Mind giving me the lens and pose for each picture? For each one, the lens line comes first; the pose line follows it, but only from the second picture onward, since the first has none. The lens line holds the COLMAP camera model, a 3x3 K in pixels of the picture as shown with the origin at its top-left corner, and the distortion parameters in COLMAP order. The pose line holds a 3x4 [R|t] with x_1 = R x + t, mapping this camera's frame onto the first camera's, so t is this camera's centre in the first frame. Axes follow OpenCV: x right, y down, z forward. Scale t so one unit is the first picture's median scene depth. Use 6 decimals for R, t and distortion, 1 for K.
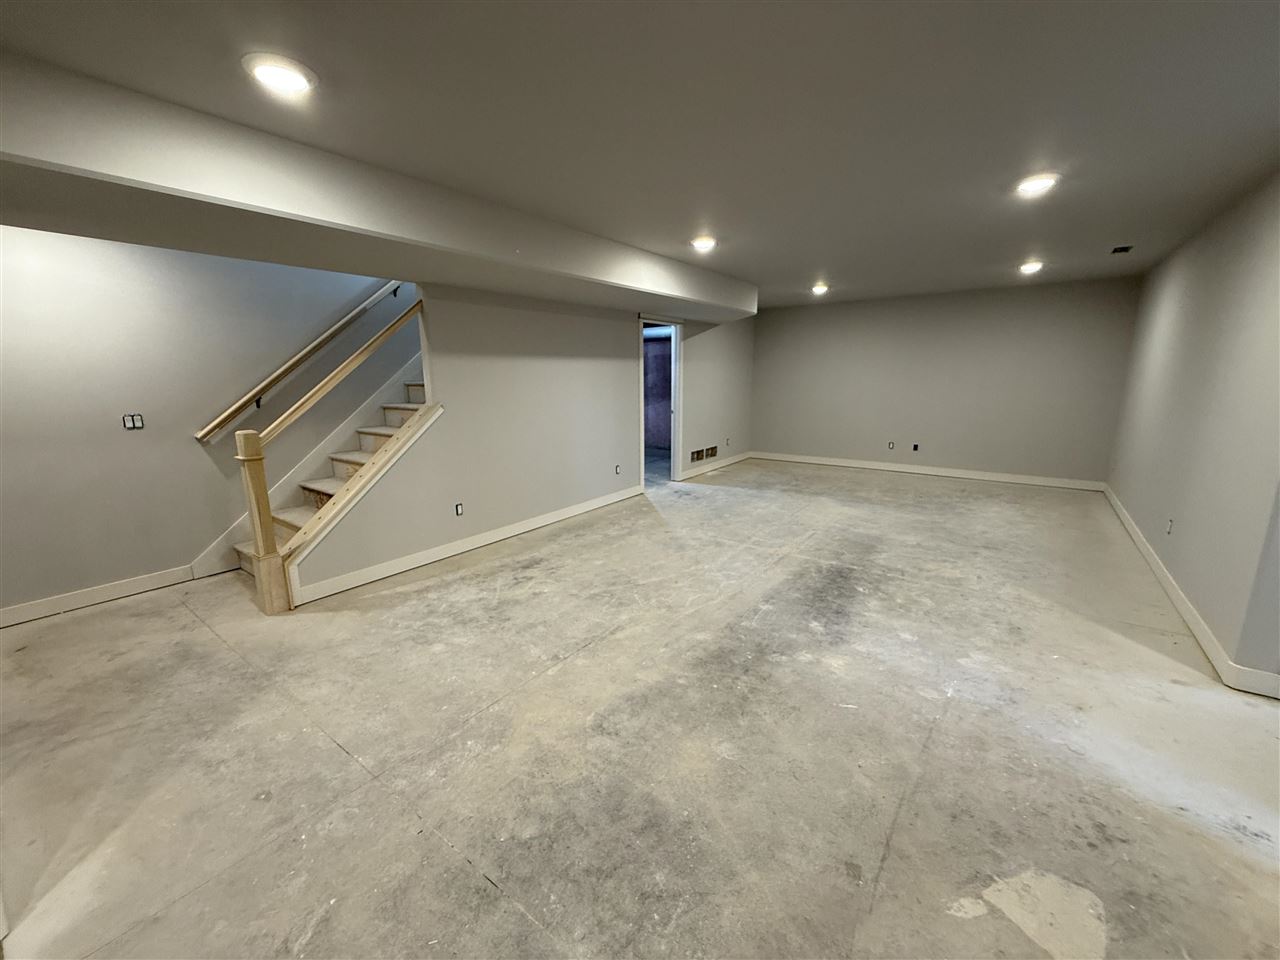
lens RADIAL K [[512.8, 0, 638.8], [0, 512.8, 474.6], [0, 0, 1]] dist [-0.000822, 0.000062]
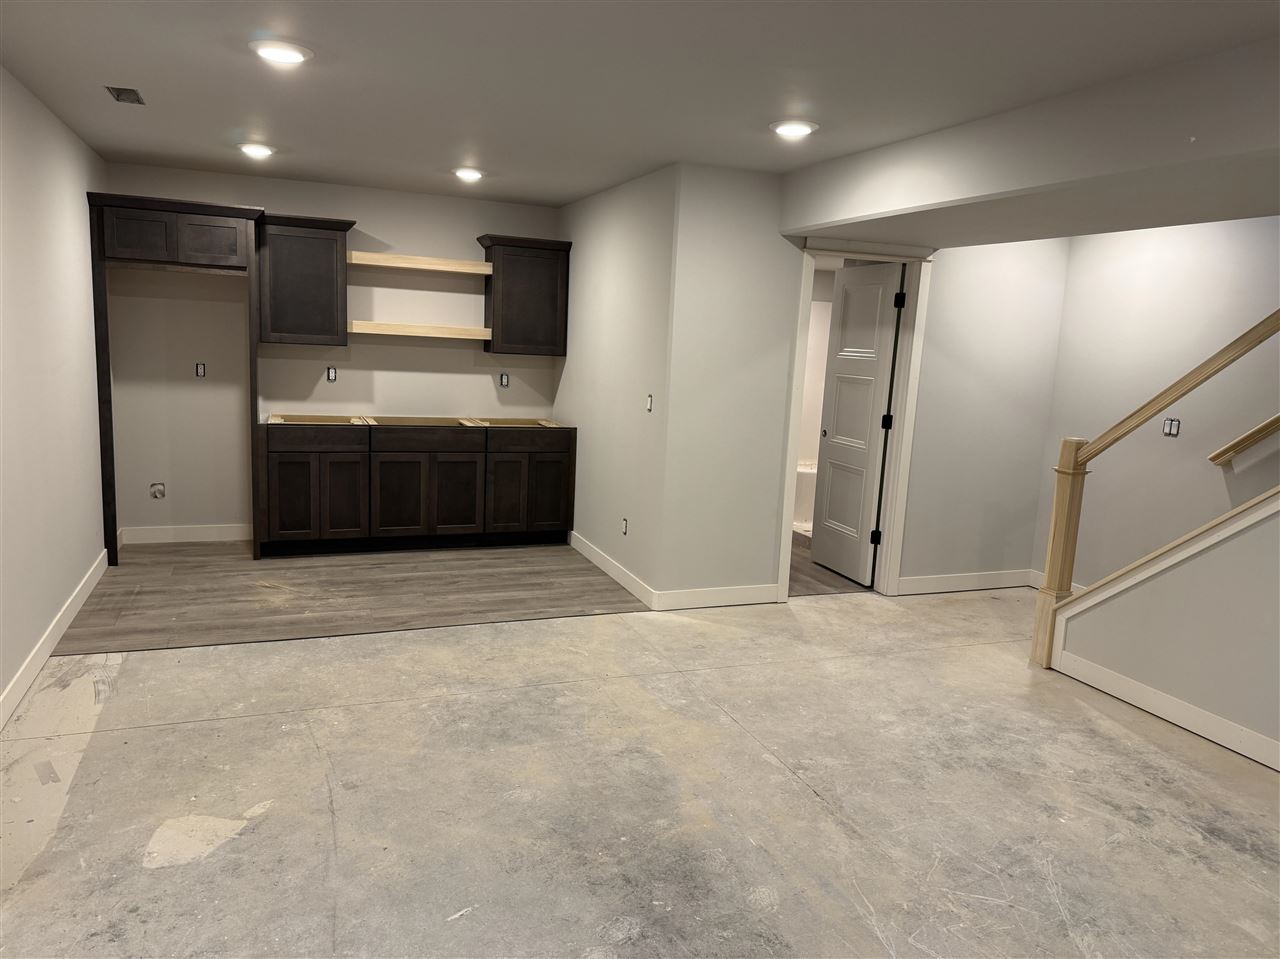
lens RADIAL K [[896.2, 0, 640.0], [0, 896.2, 479.5], [0, 0, 1]] dist [0.132222, -0.223294]
pose [[-0.526888, 0.119391, -0.841508, 0.884530], [-0.206854, 0.942302, 0.263208, -0.276800], [0.824379, 0.312750, -0.471791, 1.181740]]
